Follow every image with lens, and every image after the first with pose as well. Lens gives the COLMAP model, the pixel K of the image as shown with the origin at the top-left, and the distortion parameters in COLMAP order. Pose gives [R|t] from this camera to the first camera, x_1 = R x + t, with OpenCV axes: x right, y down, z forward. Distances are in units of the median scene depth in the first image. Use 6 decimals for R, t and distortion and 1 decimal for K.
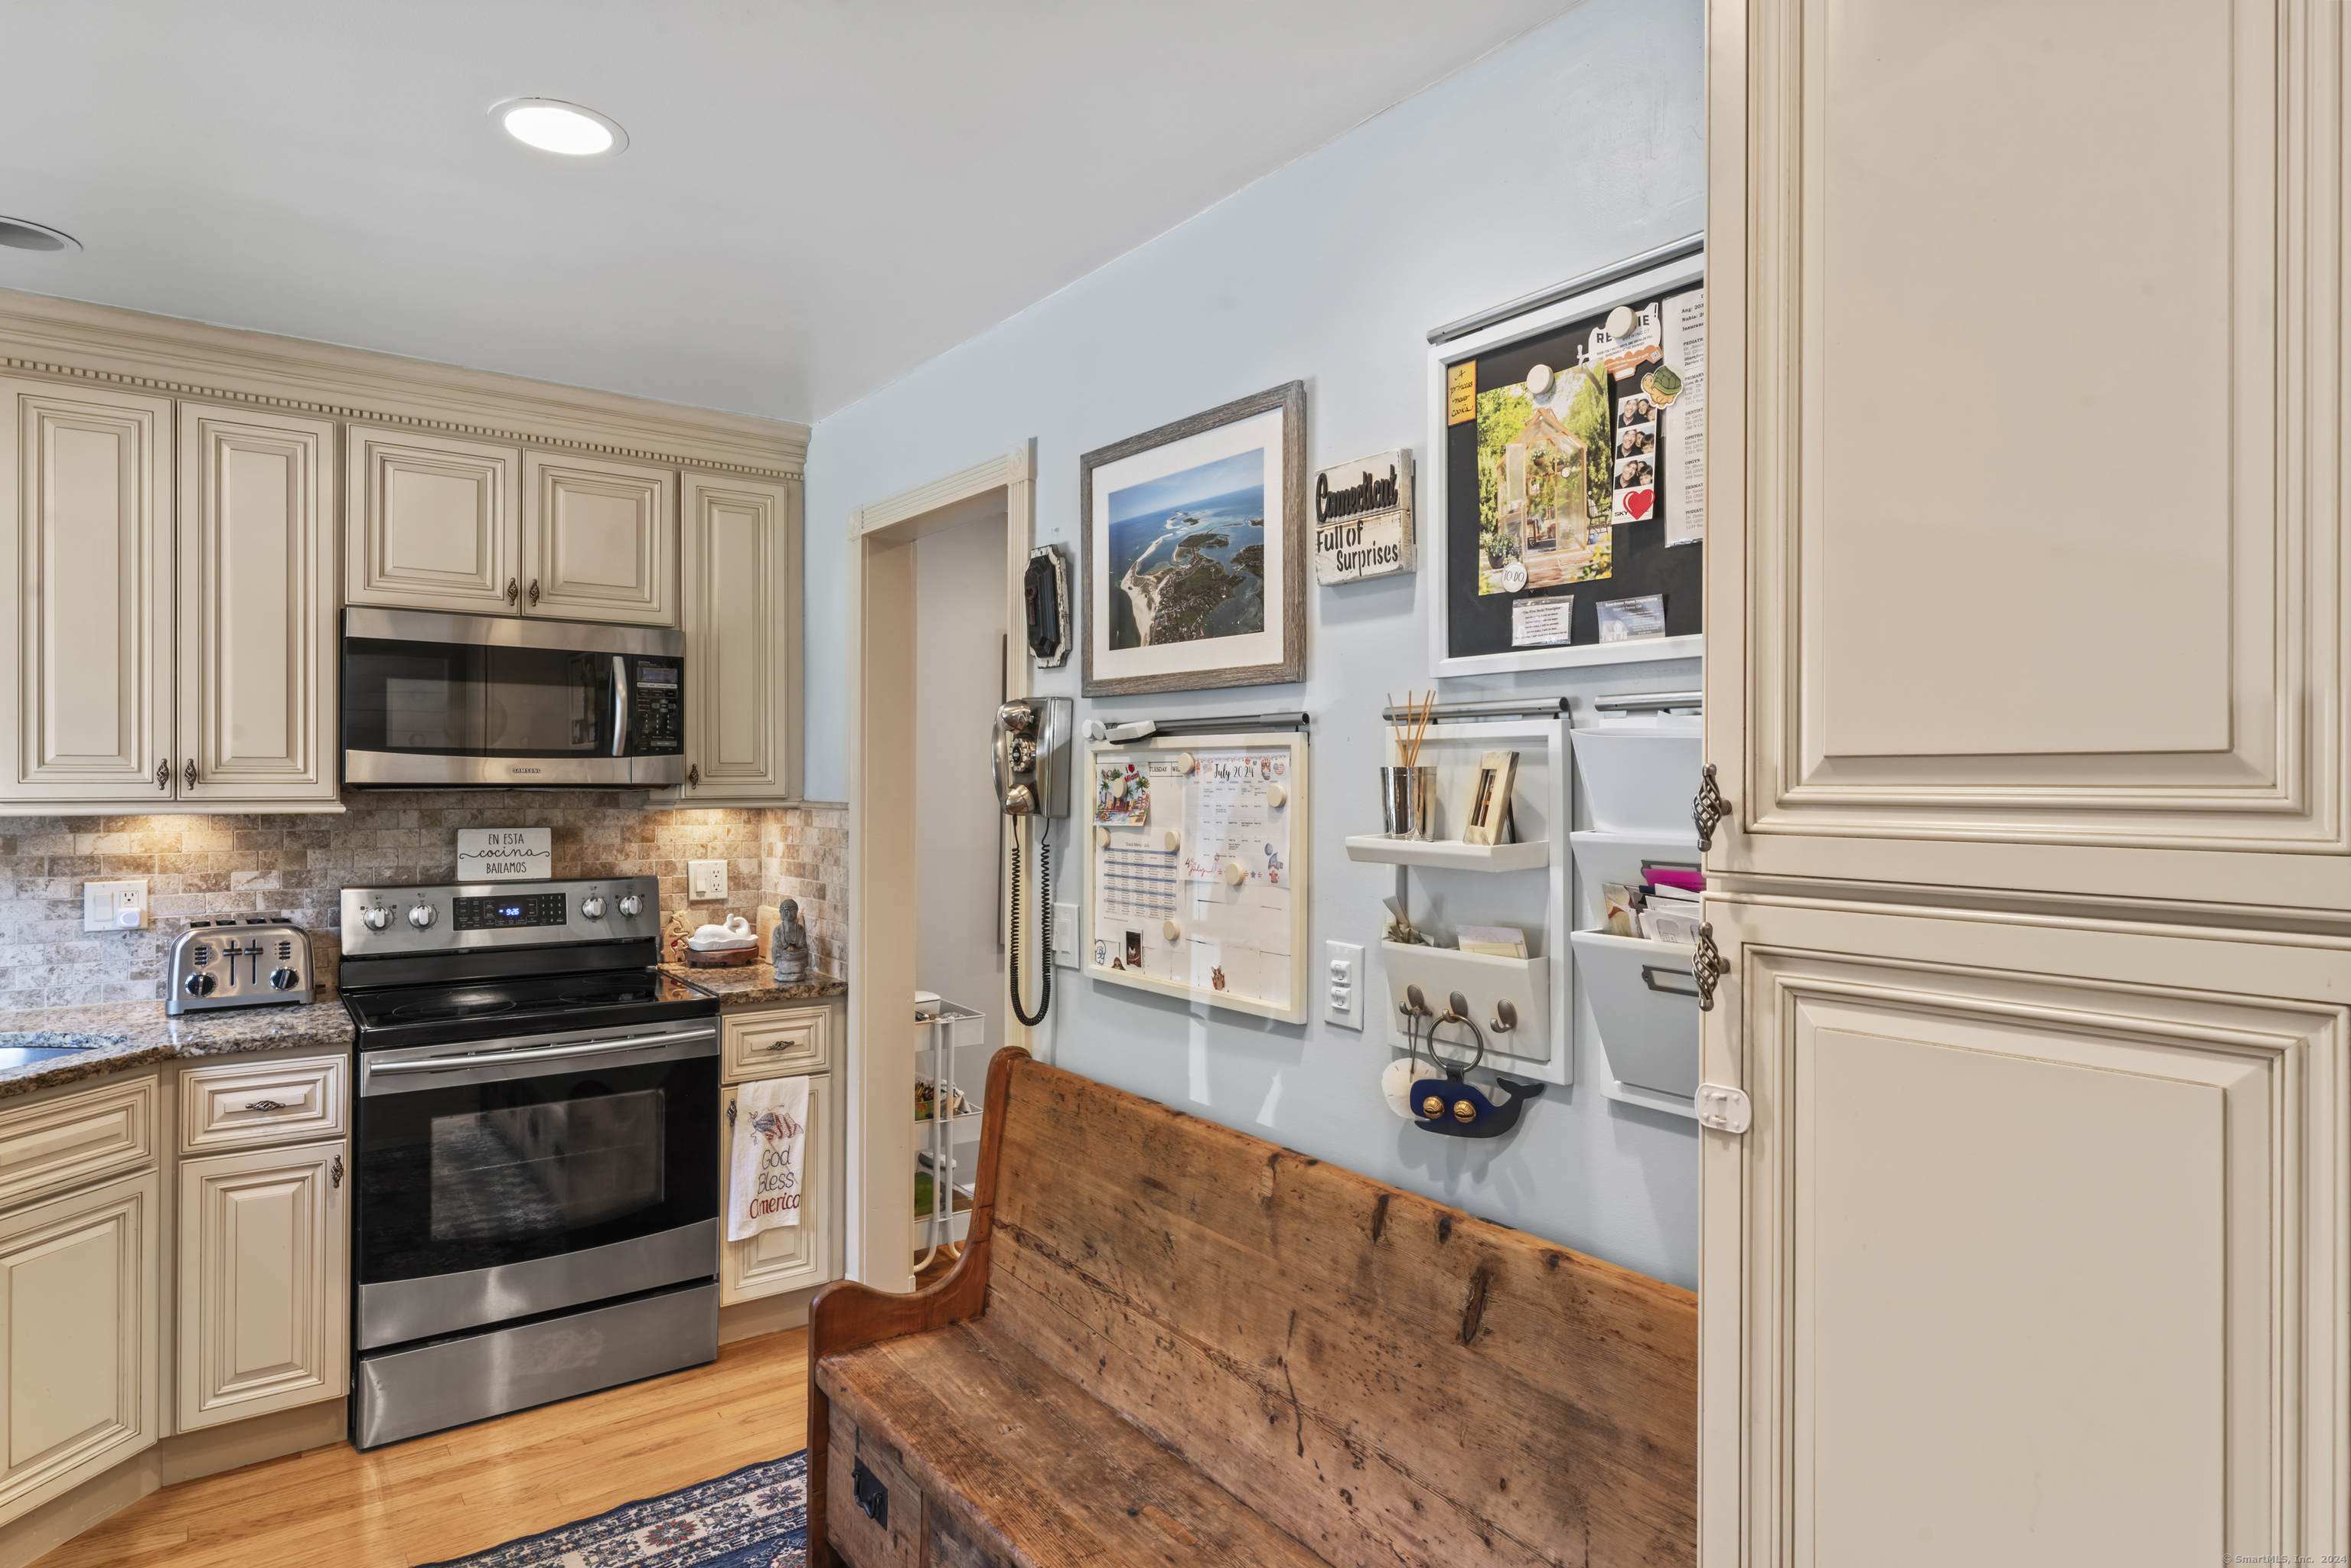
lens RADIAL K [[1312.4, 0, 1173.3], [0, 1312.4, 776.6], [0, 0, 1]] dist [0.001412, -0.001564]
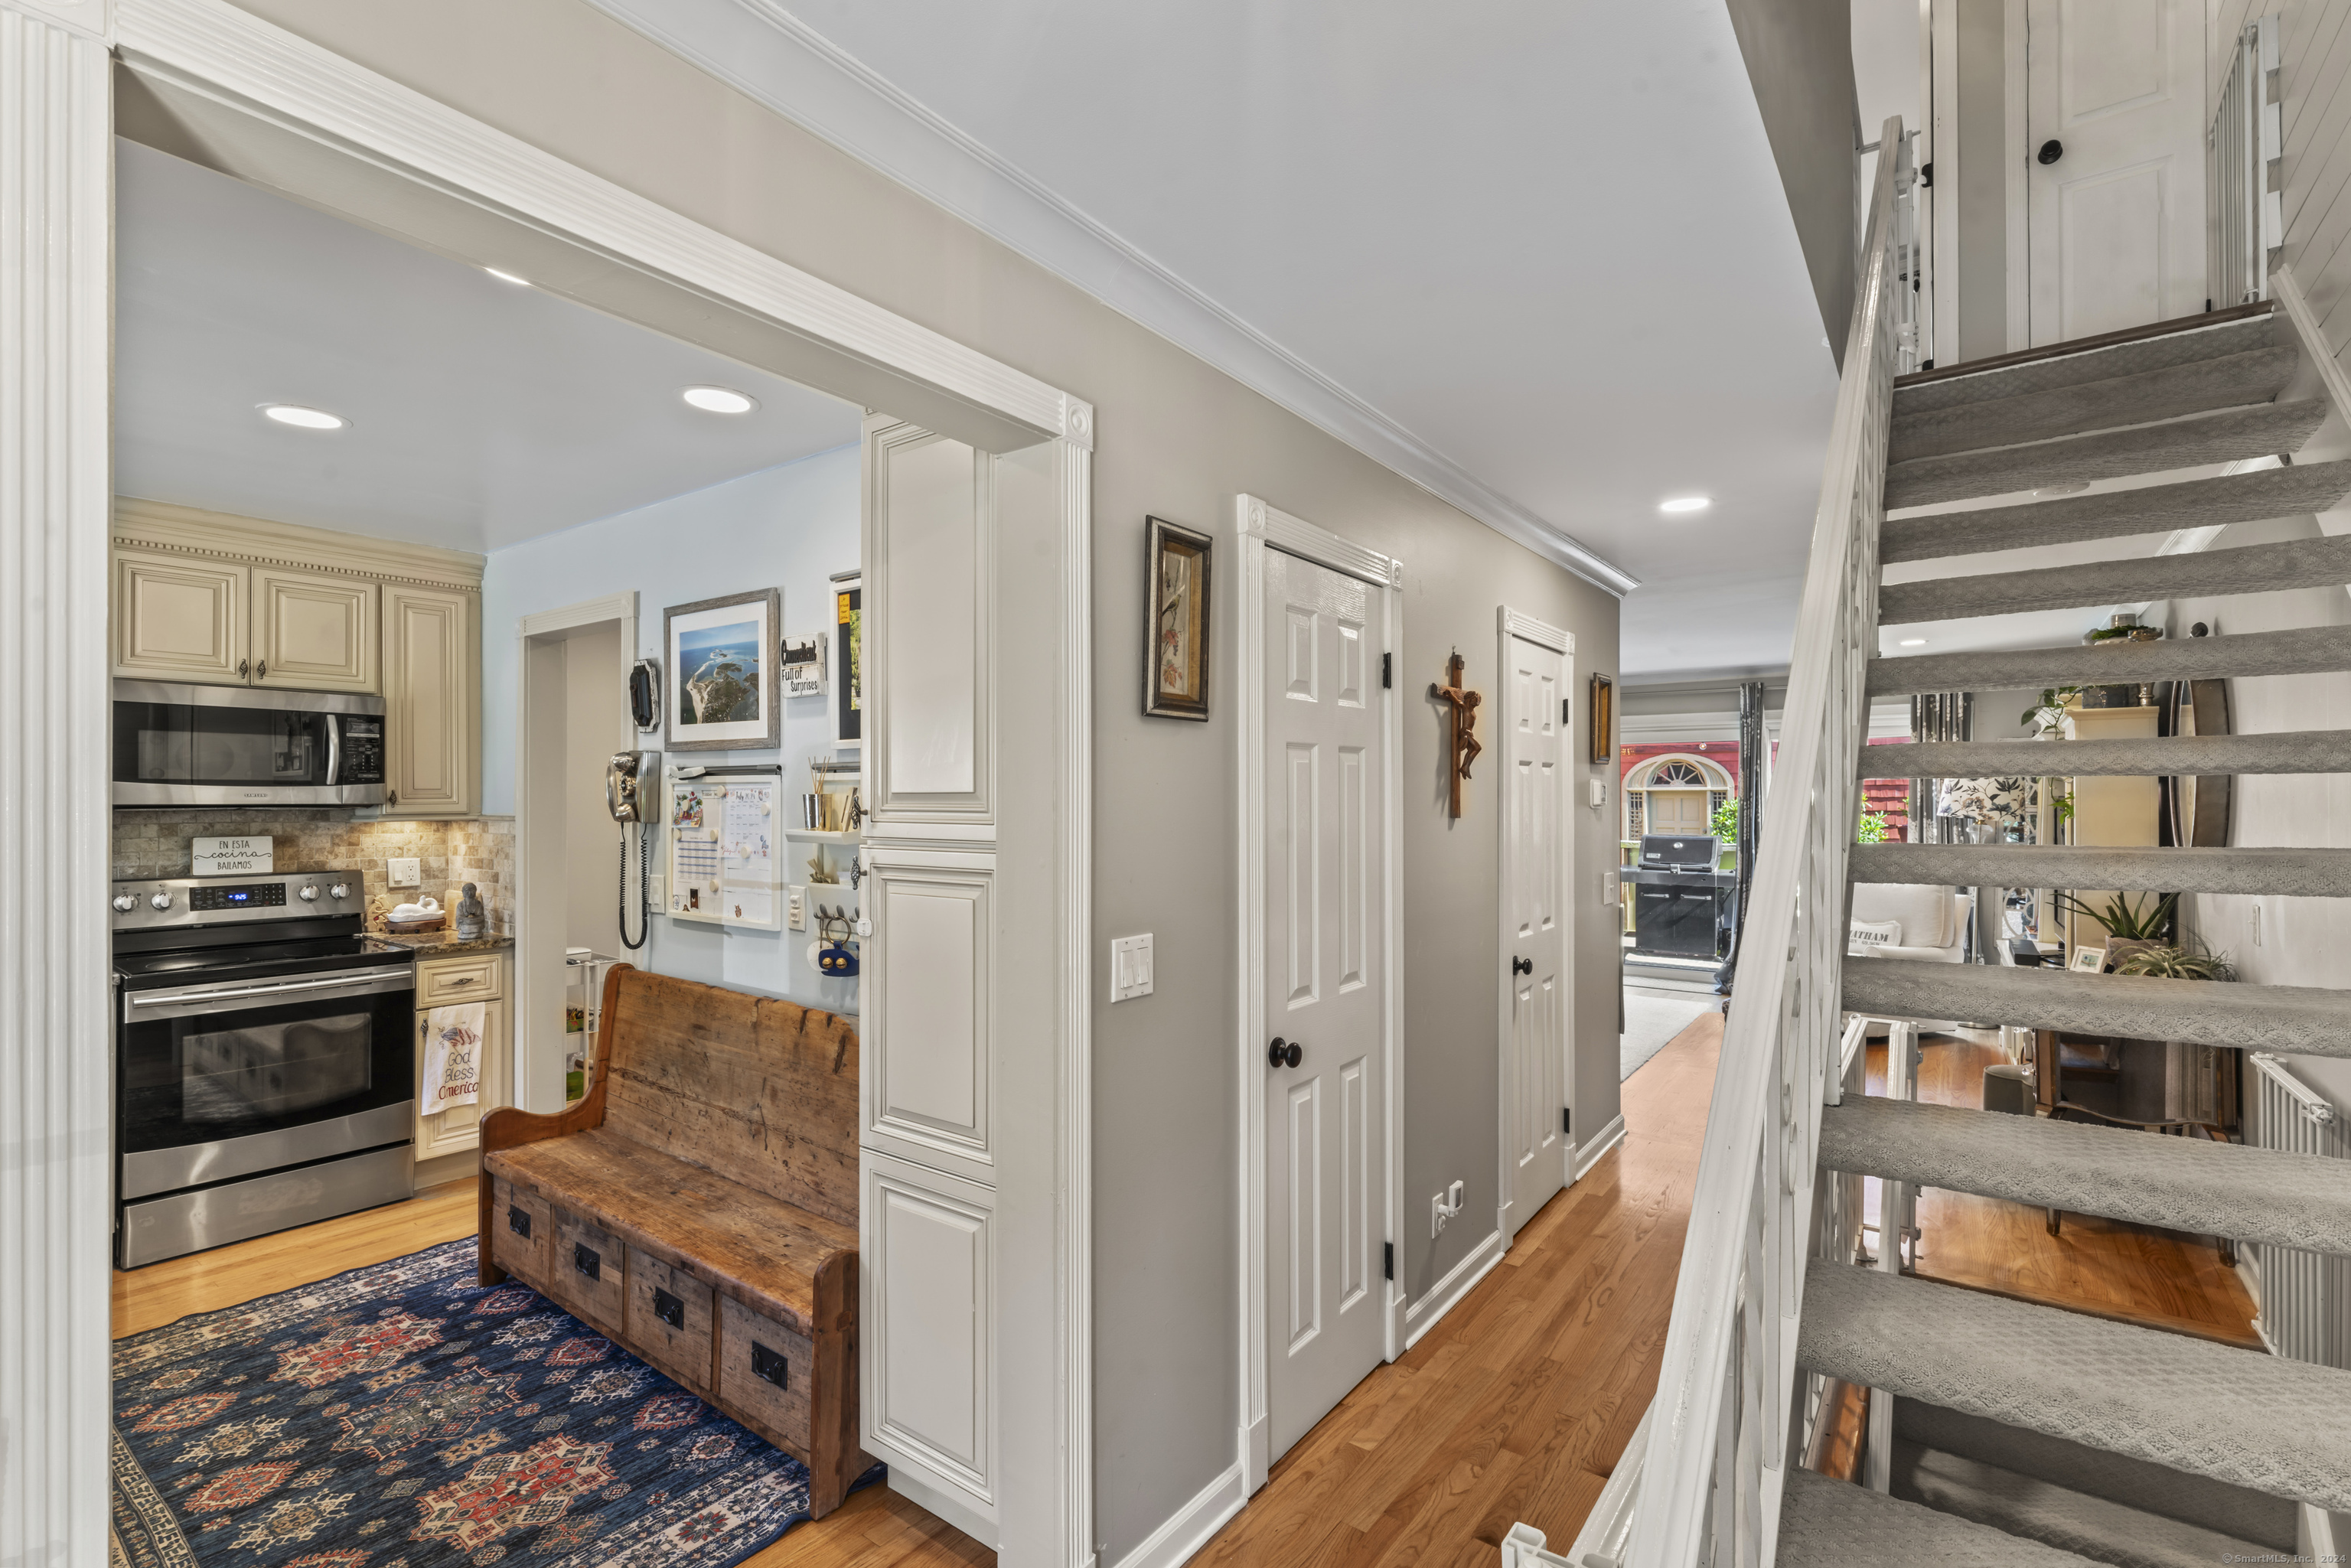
lens RADIAL K [[1069.7, 0, 1178.9], [0, 1069.7, 795.0], [0, 0, 1]] dist [-0.001867, 0.002044]
pose [[0.957990, -0.002149, 0.286794, 0.164812], [0.002126, 0.999998, 0.000391, -0.003855], [-0.286794, 0.000235, 0.957992, -0.492686]]
